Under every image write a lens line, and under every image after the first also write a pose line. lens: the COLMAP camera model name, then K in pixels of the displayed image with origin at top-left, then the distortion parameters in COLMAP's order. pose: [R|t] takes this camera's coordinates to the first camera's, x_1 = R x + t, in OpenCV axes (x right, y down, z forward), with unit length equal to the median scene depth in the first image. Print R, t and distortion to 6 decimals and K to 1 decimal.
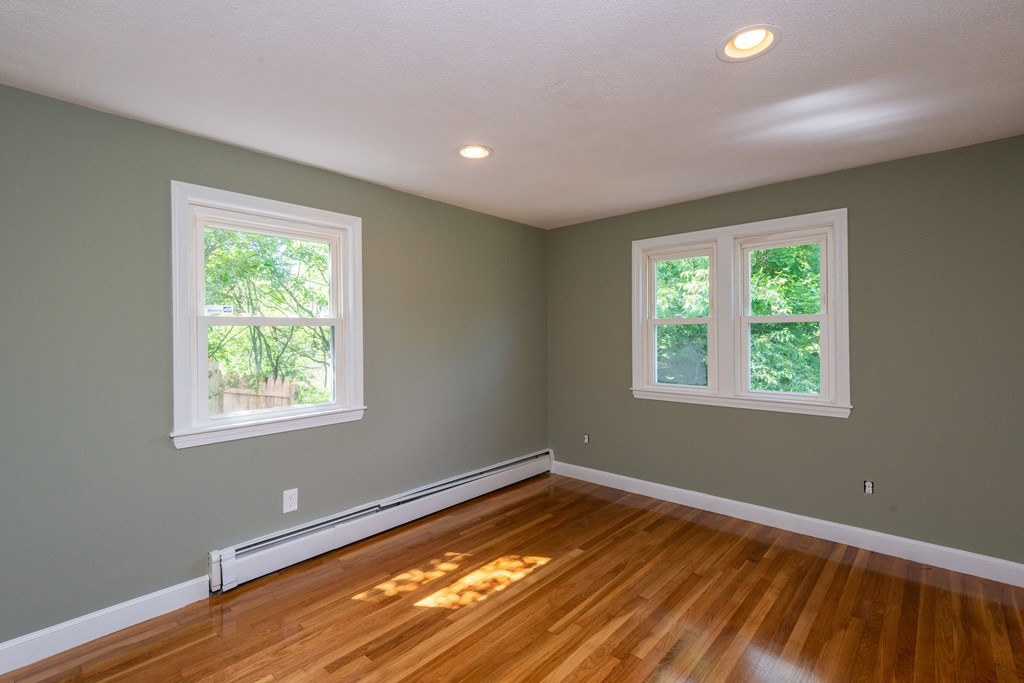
lens RADIAL K [[460.6, 0, 512.0], [0, 460.6, 336.6], [0, 0, 1]] dist [0.018912, -0.005038]
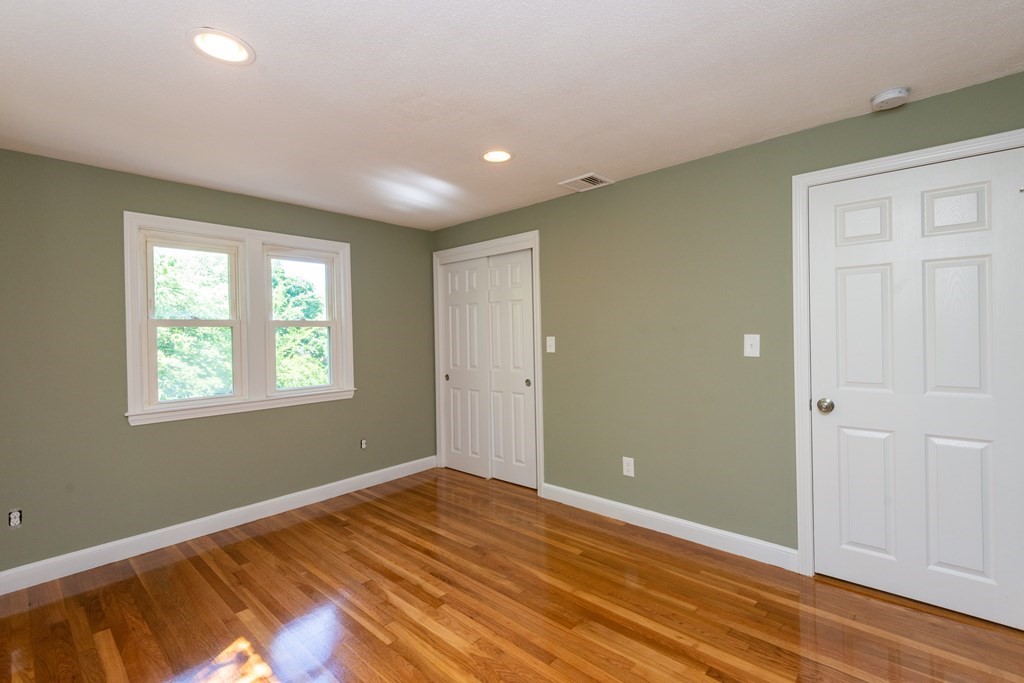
lens RADIAL K [[460.6, 0, 505.7], [0, 460.6, 339.6], [0, 0, 1]] dist [0.018912, -0.005038]
pose [[0.015308, -0.003748, 0.999876, -0.610232], [0.025787, 0.999662, 0.003353, 0.010785], [-0.999550, 0.025733, 0.015400, 0.516383]]
